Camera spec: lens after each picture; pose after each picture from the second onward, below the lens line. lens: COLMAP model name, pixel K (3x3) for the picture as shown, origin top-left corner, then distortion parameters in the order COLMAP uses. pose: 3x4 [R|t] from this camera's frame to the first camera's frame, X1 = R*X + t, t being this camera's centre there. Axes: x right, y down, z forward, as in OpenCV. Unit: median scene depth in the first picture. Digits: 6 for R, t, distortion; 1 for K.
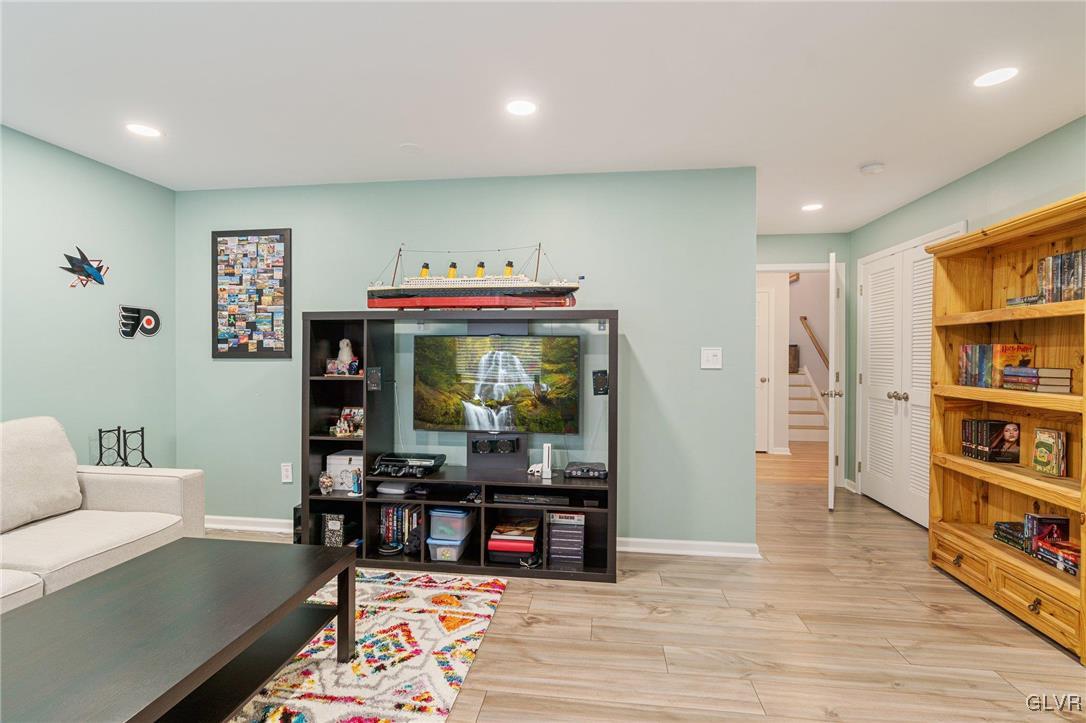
lens RADIAL K [[497.8, 0, 542.1], [0, 497.8, 359.7], [0, 0, 1]] dist [-0.009290, 0.002926]
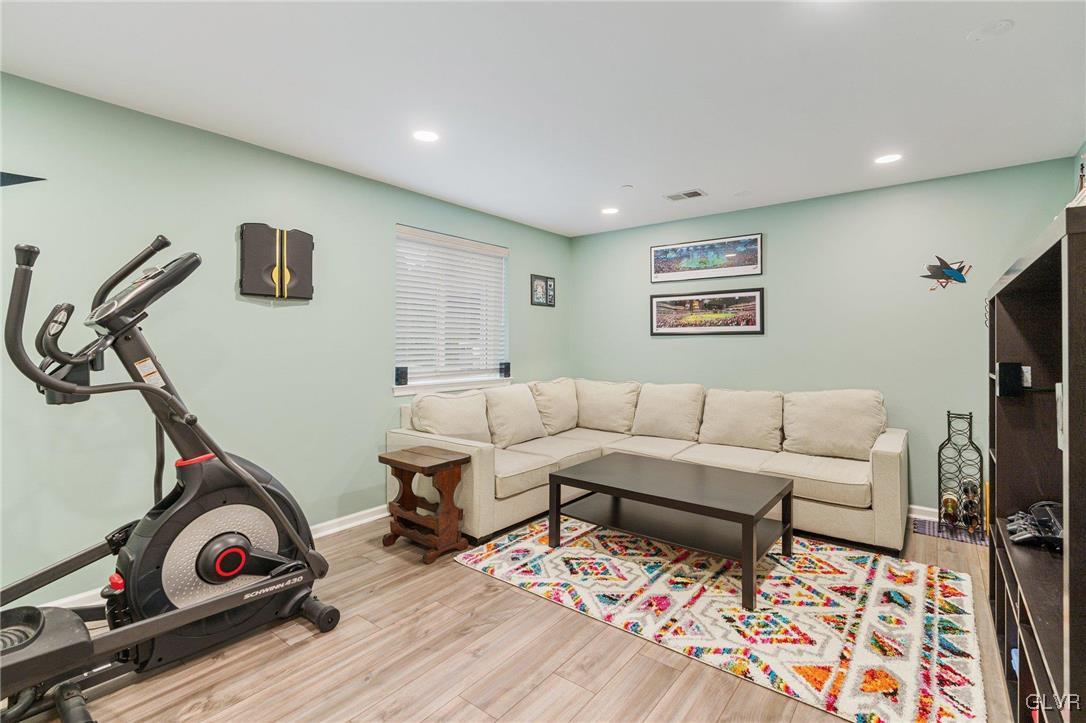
lens RADIAL K [[497.8, 0, 542.8], [0, 497.8, 349.8], [0, 0, 1]] dist [-0.009290, 0.002926]
pose [[-0.519270, -0.004644, -0.854598, 0.711095], [-0.013096, 0.999911, 0.002524, 0.009909], [0.854510, 0.012502, -0.519284, 1.004804]]
